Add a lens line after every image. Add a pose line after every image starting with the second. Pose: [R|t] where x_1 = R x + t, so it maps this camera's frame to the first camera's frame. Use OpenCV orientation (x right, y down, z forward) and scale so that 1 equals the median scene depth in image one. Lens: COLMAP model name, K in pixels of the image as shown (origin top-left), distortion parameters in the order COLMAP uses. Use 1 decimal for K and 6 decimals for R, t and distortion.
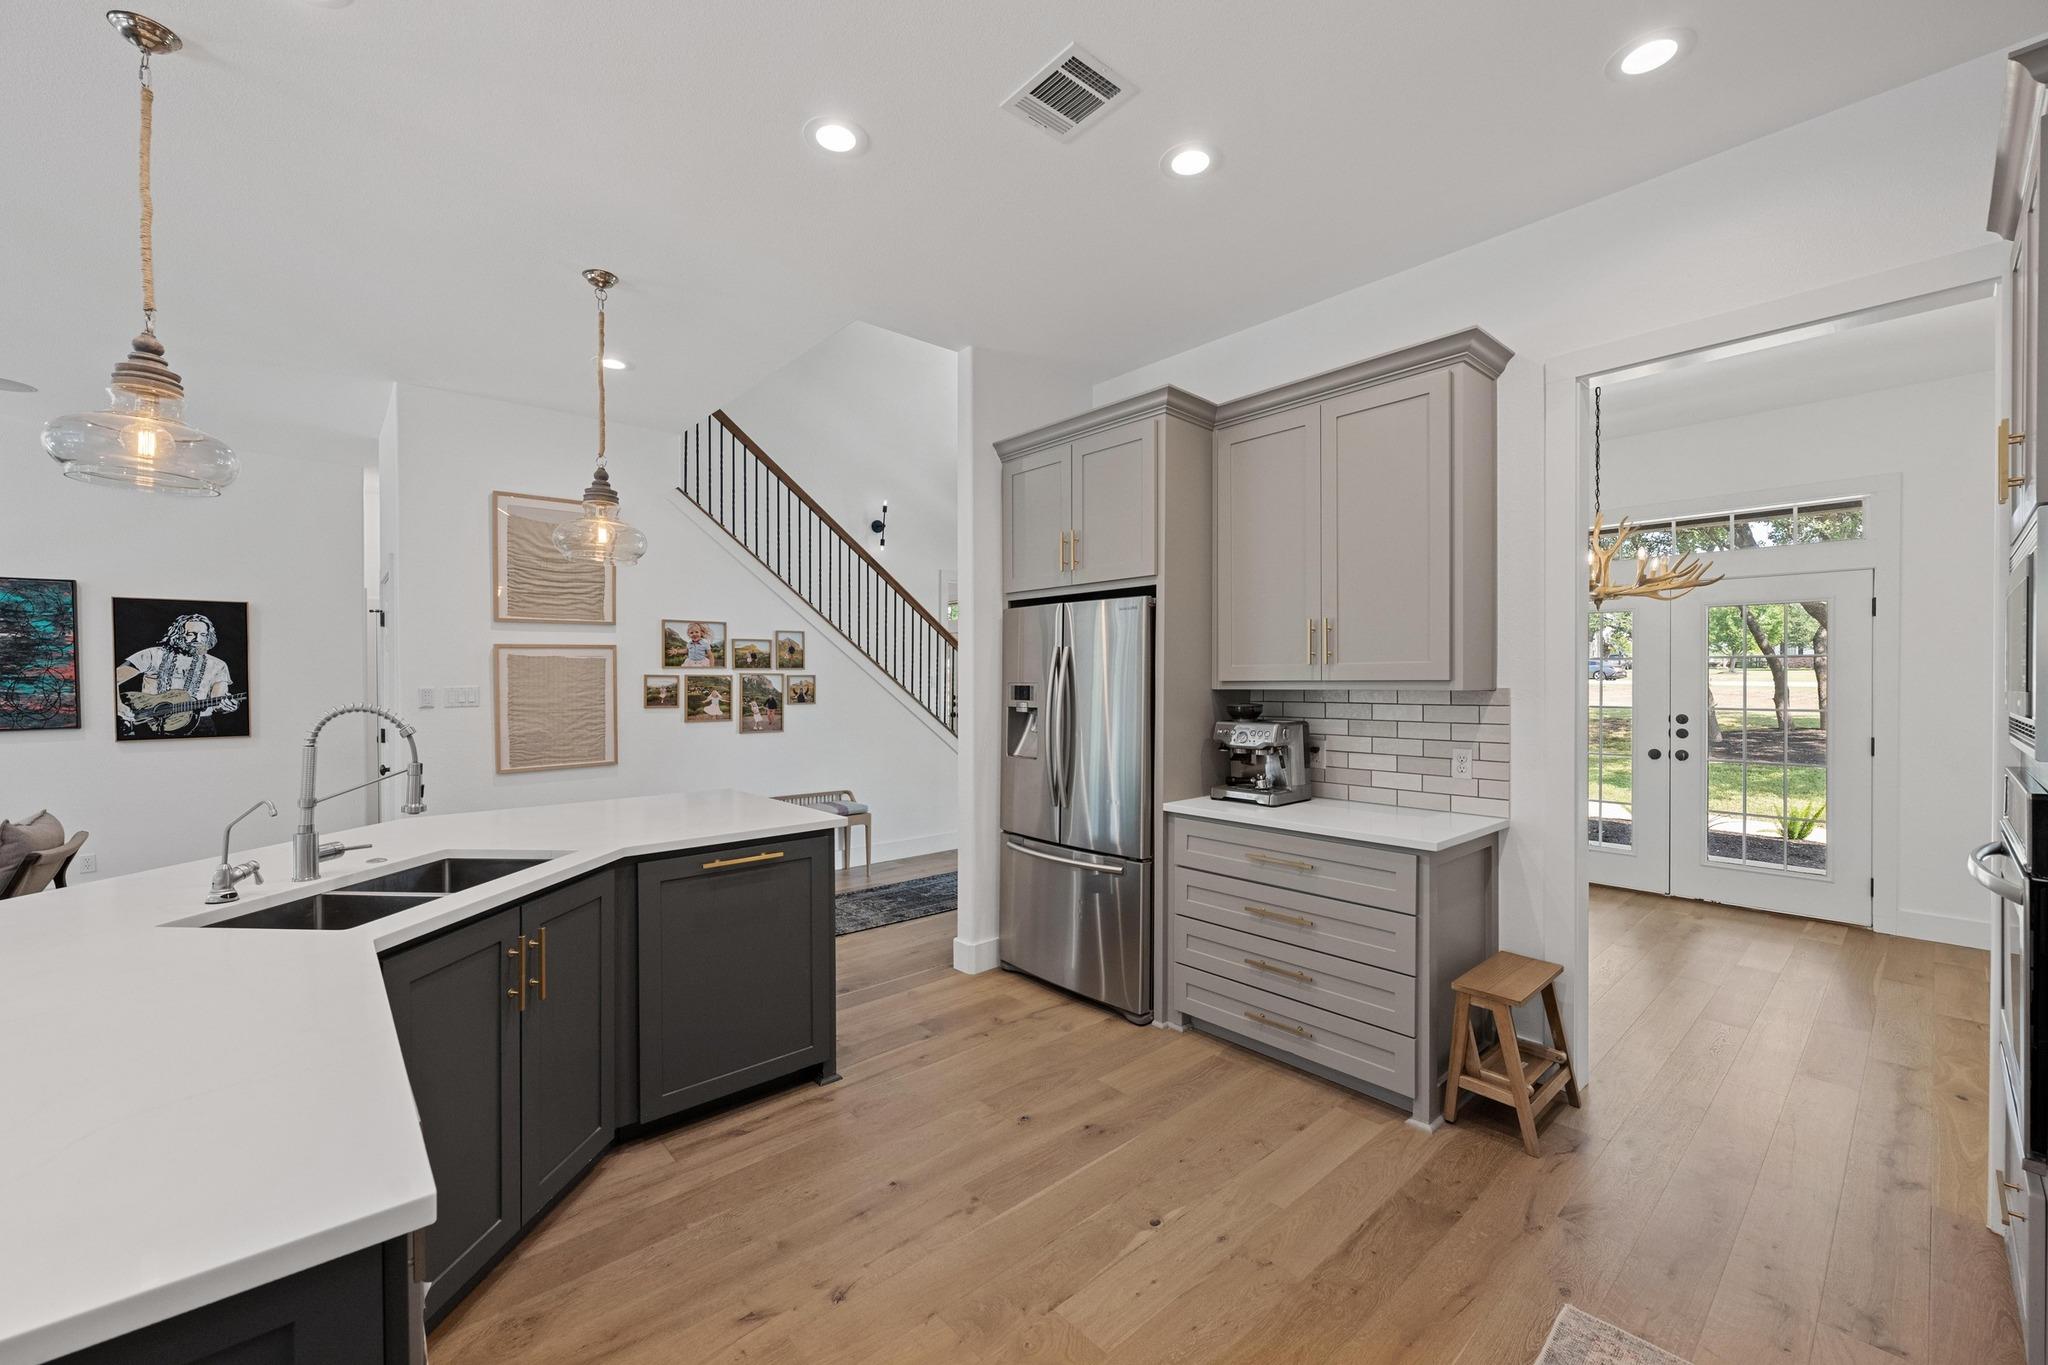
lens RADIAL K [[810.8, 0, 1024.9], [0, 810.8, 679.2], [0, 0, 1]] dist [-0.001370, -0.000575]
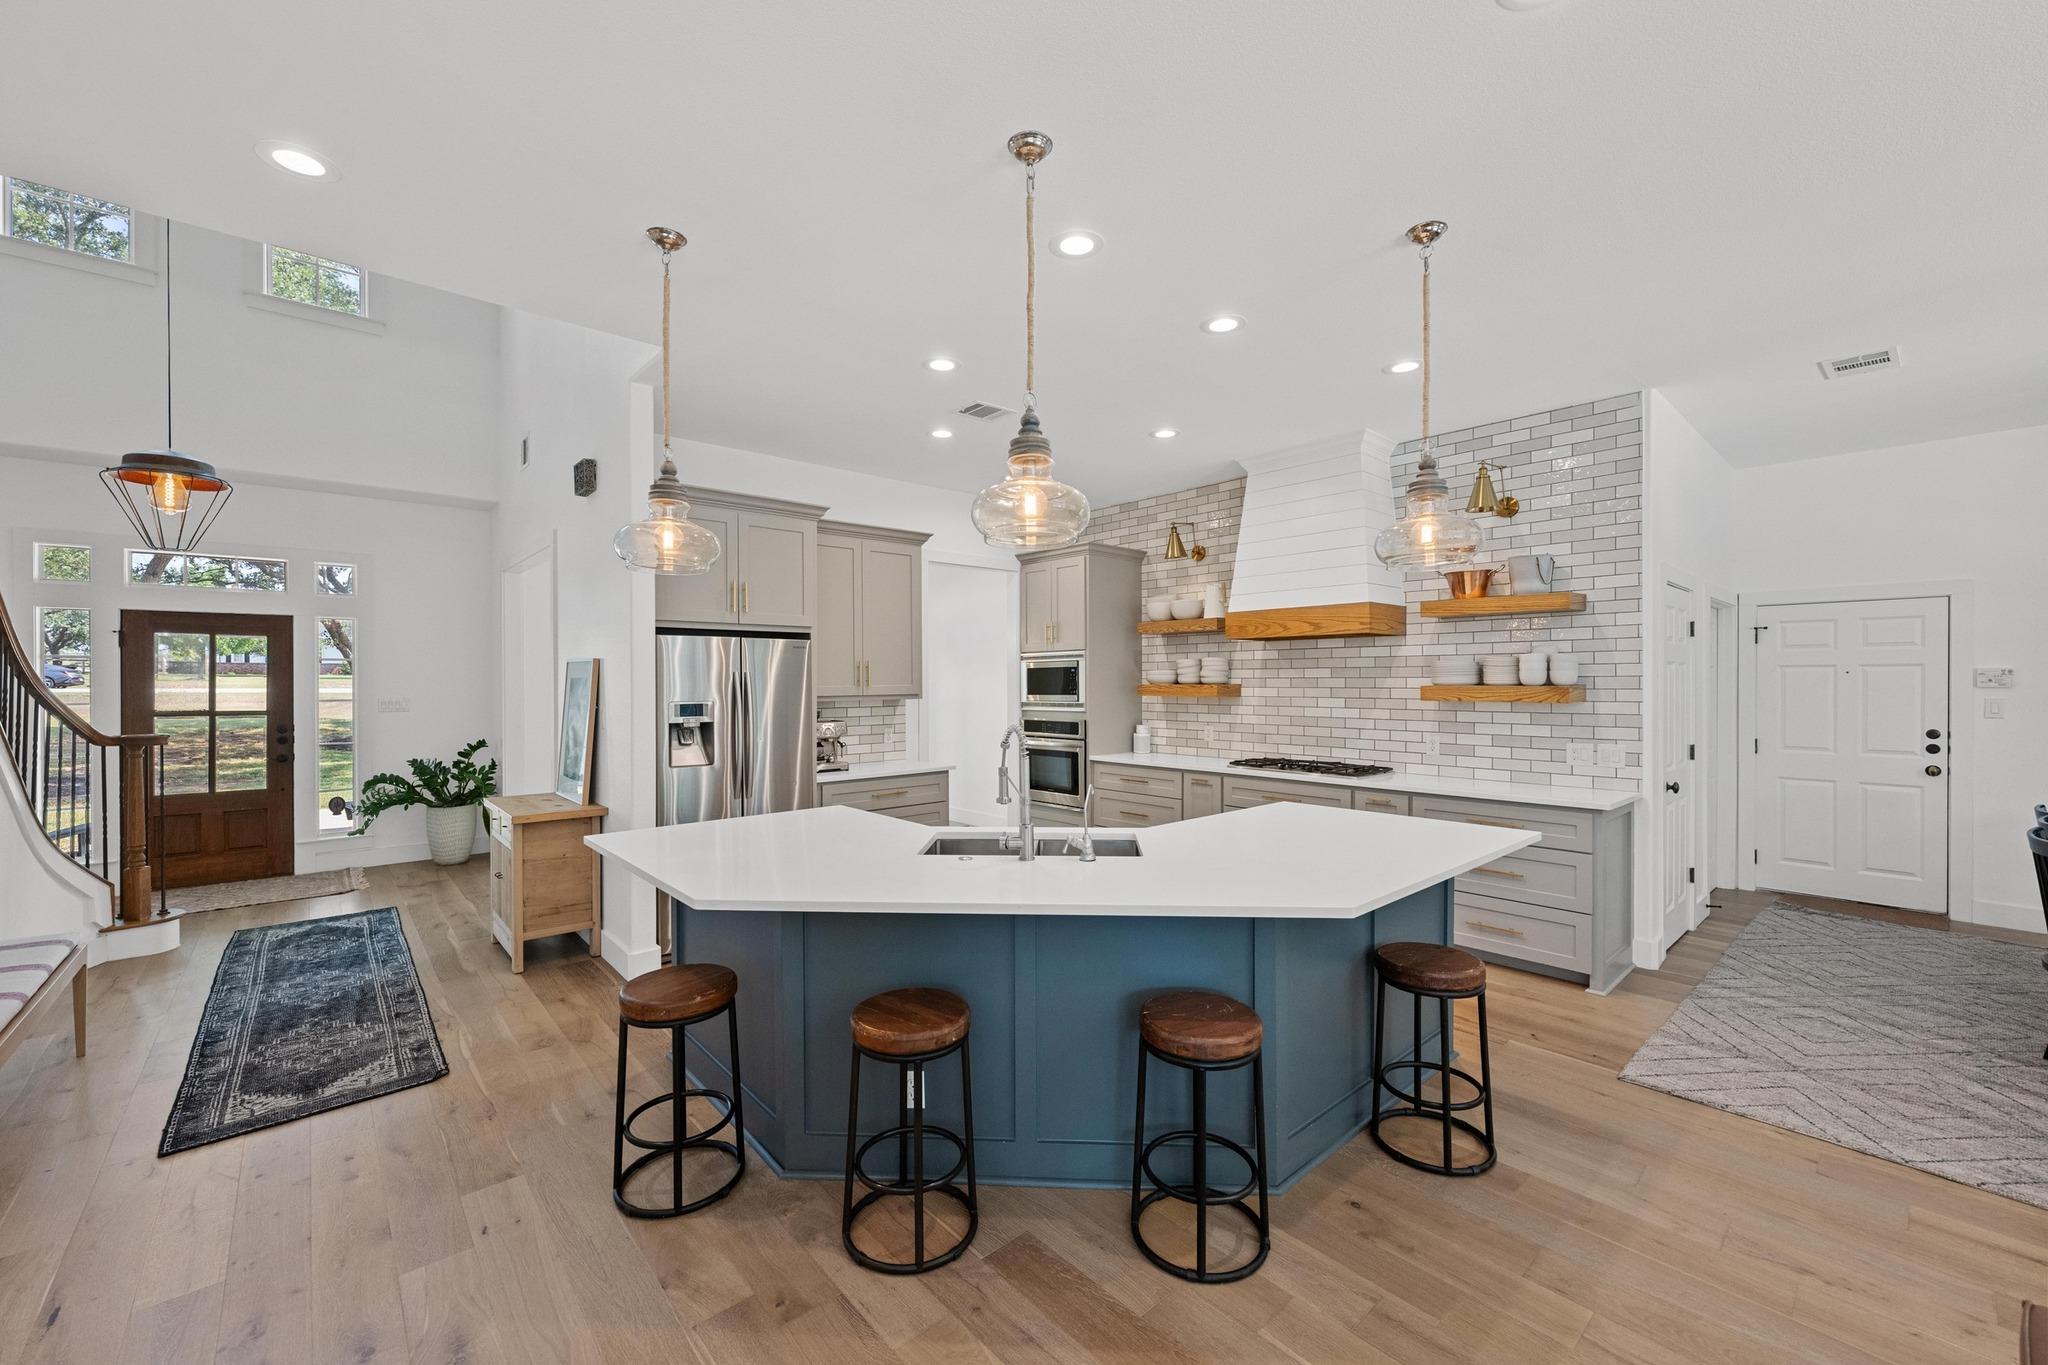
lens RADIAL K [[810.8, 0, 1024.9], [0, 810.8, 679.2], [0, 0, 1]] dist [-0.001370, -0.000575]
pose [[-0.000803, 0.002574, 0.999996, -1.373802], [0.004164, 0.999988, -0.002571, -0.026561], [-0.999991, 0.004162, -0.000814, 0.625006]]
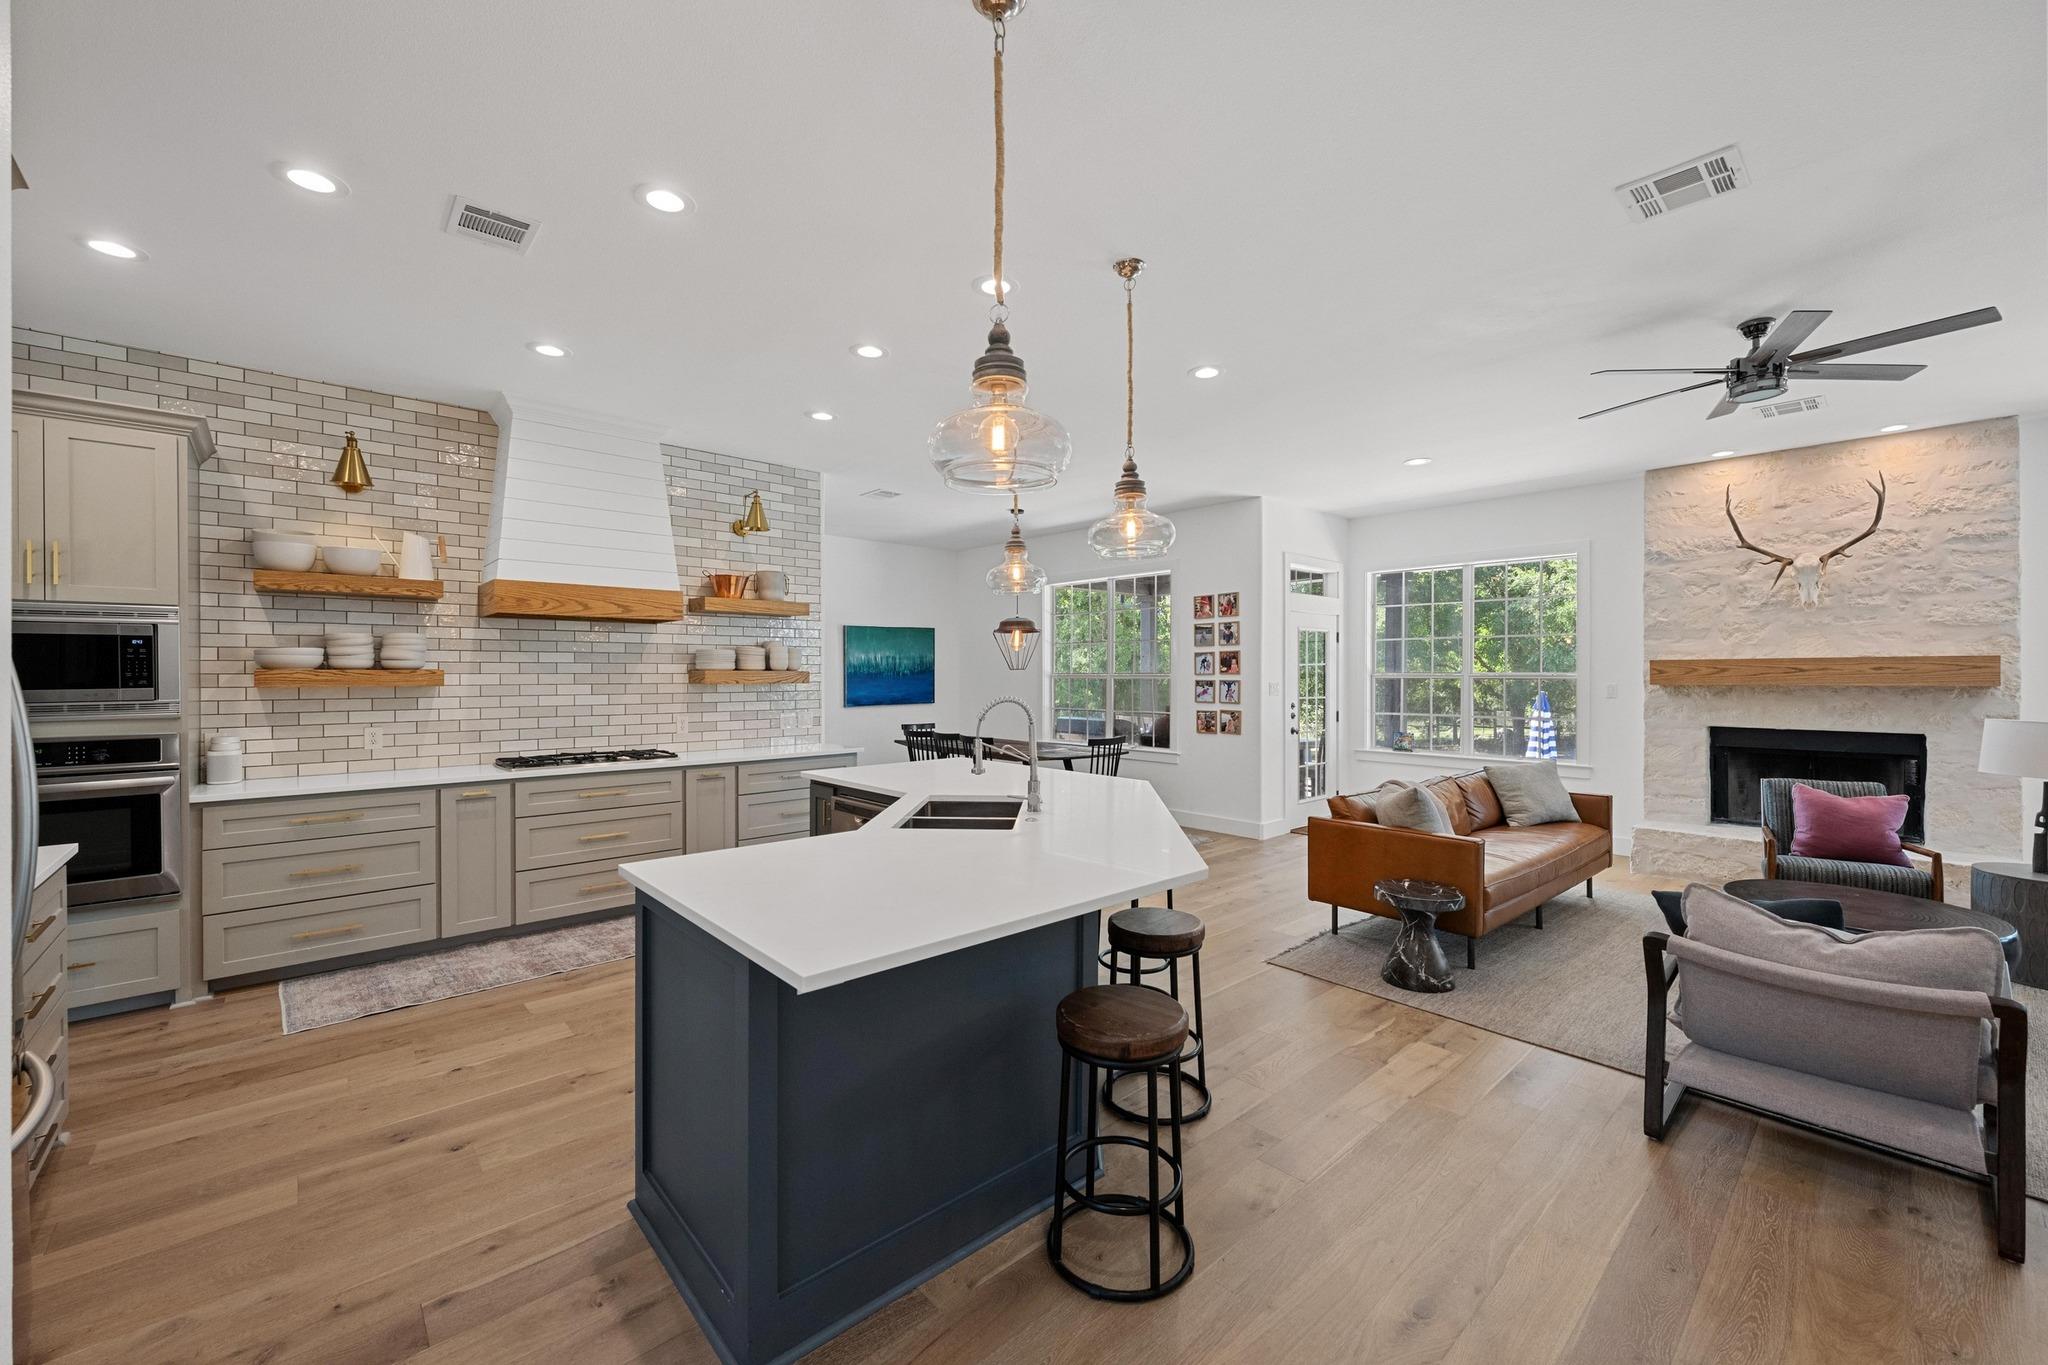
lens RADIAL K [[810.8, 0, 1024.9], [0, 810.8, 679.2], [0, 0, 1]] dist [-0.001370, -0.000575]
pose [[-0.999932, 0.003206, -0.011197, -0.531277], [0.003122, 0.999967, 0.007447, -0.008454], [0.011220, 0.007411, -0.999910, 1.578363]]
